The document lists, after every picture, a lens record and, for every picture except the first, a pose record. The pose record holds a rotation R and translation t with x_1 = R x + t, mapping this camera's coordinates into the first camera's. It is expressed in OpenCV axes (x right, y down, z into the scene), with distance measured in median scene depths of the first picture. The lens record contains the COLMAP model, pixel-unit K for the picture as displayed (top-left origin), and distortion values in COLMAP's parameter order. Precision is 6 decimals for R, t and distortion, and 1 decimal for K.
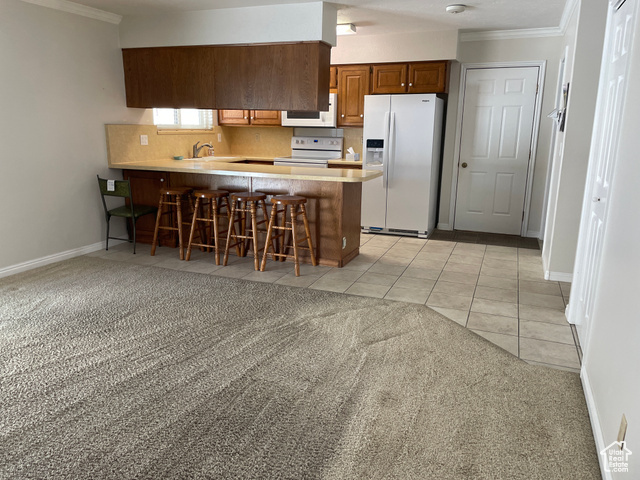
lens RADIAL K [[476.6, 0, 320.0], [0, 476.6, 240.0], [0, 0, 1]] dist [-0.002780, -0.008093]
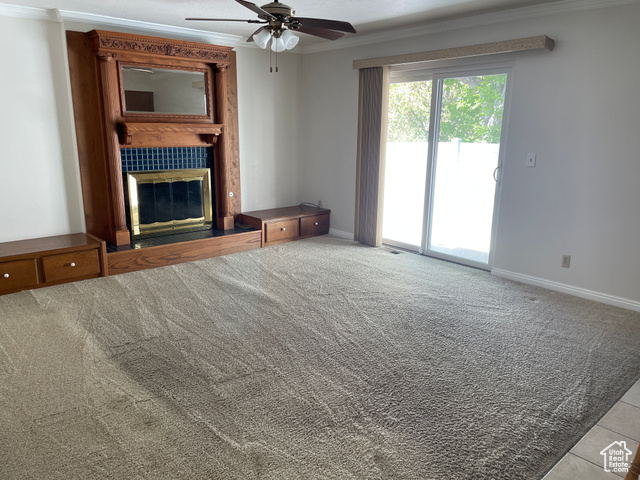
lens RADIAL K [[476.6, 0, 320.0], [0, 476.6, 240.0], [0, 0, 1]] dist [-0.002780, -0.008093]
pose [[-0.461448, 0.182921, -0.868105, 0.340191], [-0.219760, 0.924449, 0.311609, -0.177185], [0.859518, 0.334566, -0.386387, 0.699255]]
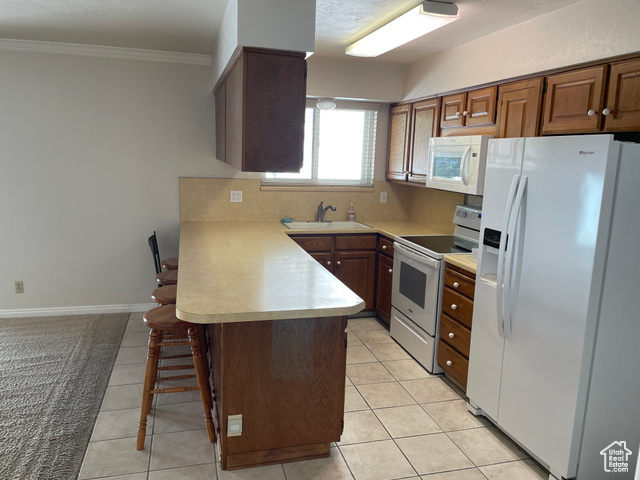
lens RADIAL K [[476.6, 0, 320.0], [0, 476.6, 240.0], [0, 0, 1]] dist [-0.002780, -0.008093]
pose [[0.606830, 0.144114, -0.781658, 0.418620], [-0.207350, 0.978075, 0.019354, -0.191657], [0.767309, 0.150332, 0.623407, 0.631250]]
